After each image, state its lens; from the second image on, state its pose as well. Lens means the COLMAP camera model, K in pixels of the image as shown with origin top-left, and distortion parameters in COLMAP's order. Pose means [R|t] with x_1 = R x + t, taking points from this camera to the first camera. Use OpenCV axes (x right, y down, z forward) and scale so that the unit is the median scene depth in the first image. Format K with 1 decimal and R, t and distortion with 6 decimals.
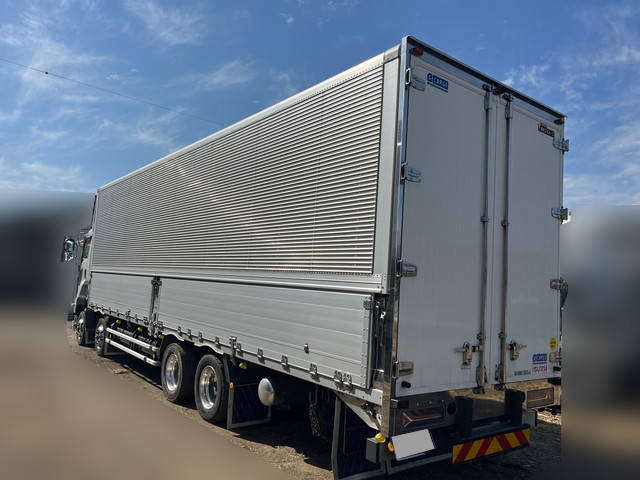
lens RADIAL K [[486.7, 0, 315.1], [0, 486.7, 237.5], [0, 0, 1]] dist [0.056663, -0.078493]
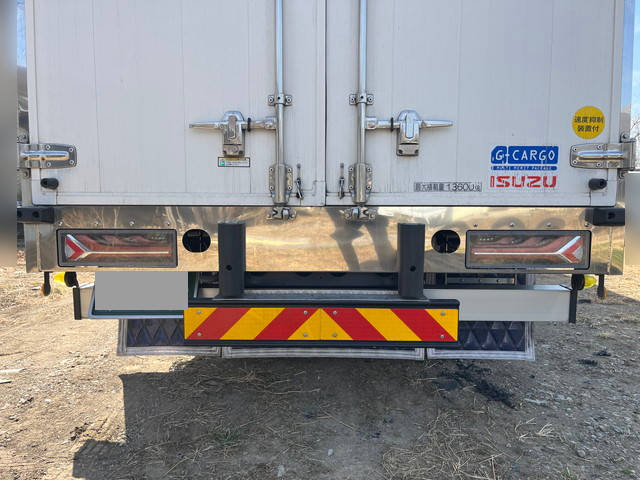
lens RADIAL K [[486.7, 0, 320.5], [0, 486.7, 237.9], [0, 0, 1]] dist [0.056663, -0.078493]
pose [[0.781119, -0.002801, -0.624376, 0.629417], [0.103680, 0.986689, 0.125282, 0.264302], [0.615714, -0.162596, 0.771011, 0.613404]]
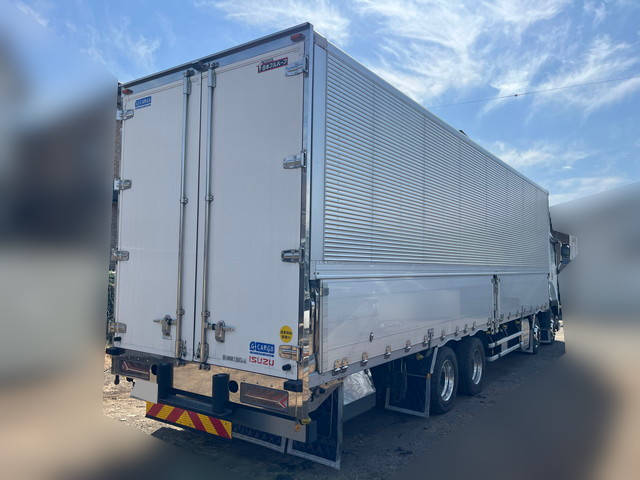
lens RADIAL K [[486.7, 0, 320.3], [0, 486.7, 241.7], [0, 0, 1]] dist [0.056663, -0.078493]
pose [[0.307489, -0.103569, -0.945899, 1.382811], [0.090450, 0.992739, -0.079295, 0.155127], [0.947243, -0.061174, 0.314624, 0.918288]]
